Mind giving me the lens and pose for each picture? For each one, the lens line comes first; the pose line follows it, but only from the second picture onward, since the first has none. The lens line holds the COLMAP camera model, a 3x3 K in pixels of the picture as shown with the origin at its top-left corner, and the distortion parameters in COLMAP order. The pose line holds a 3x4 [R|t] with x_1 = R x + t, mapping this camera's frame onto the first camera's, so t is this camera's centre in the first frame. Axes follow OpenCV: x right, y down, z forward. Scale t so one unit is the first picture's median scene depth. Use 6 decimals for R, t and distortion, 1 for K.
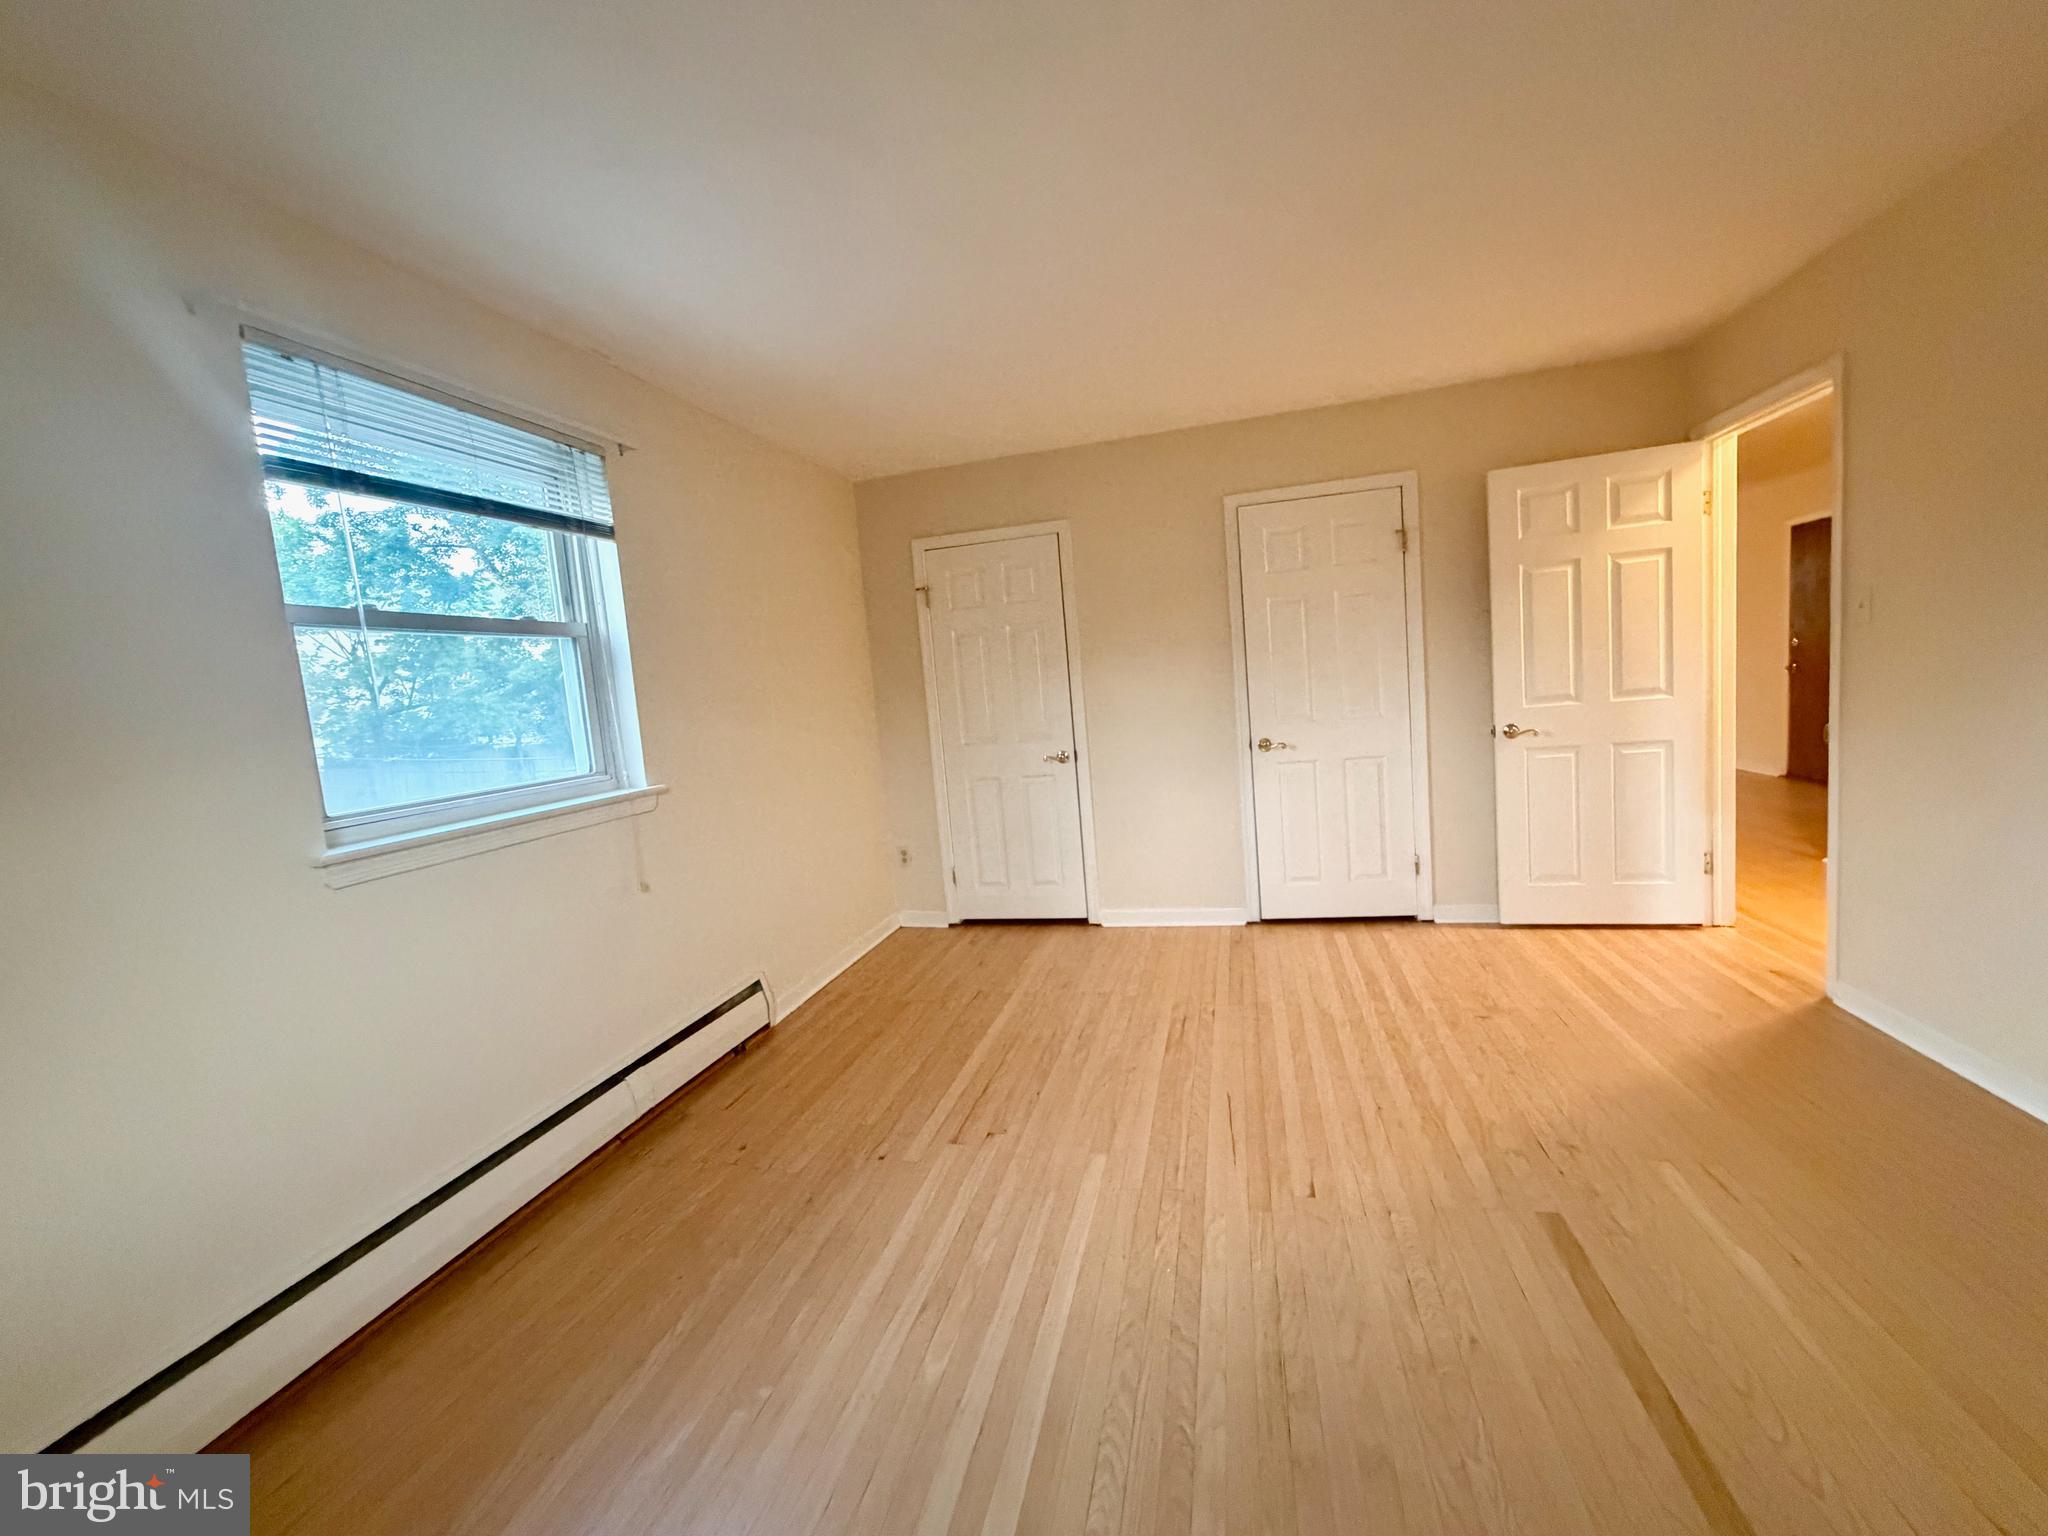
lens RADIAL K [[818.0, 0, 1011.0], [0, 818.0, 772.8], [0, 0, 1]] dist [0.000397, 0.000063]
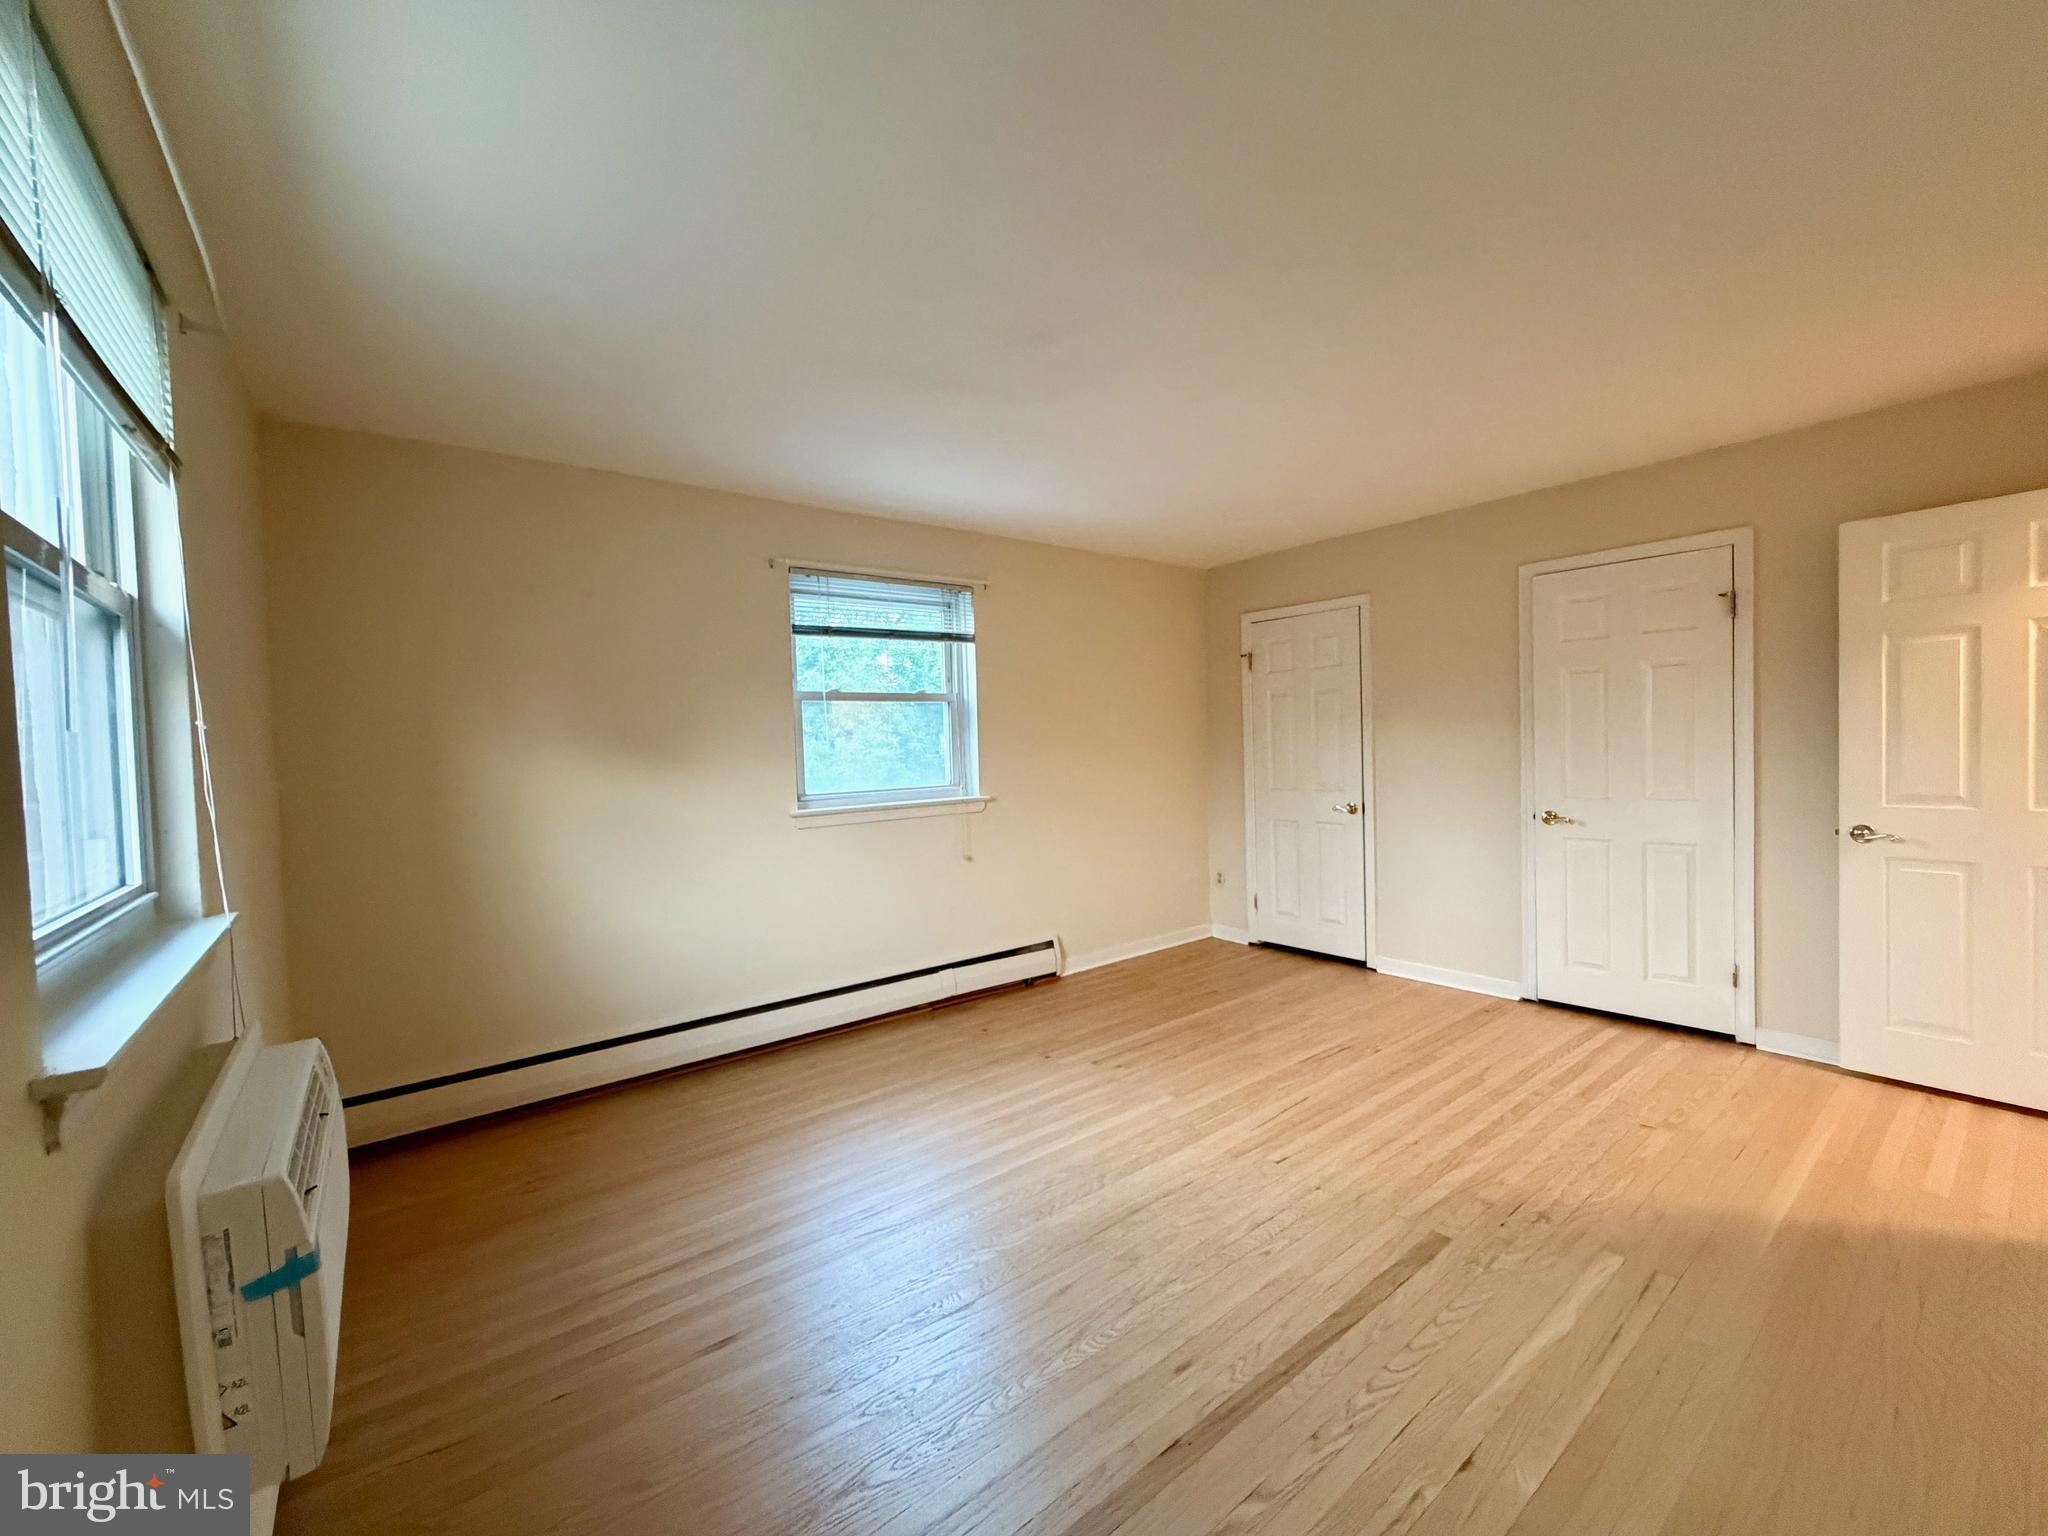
lens RADIAL K [[818.0, 0, 1011.0], [0, 818.0, 772.8], [0, 0, 1]] dist [0.000397, 0.000063]
pose [[0.790732, 0.080422, -0.606857, 0.438587], [-0.099093, 0.995074, 0.002752, -0.030091], [0.604089, 0.057959, 0.794806, -0.175728]]
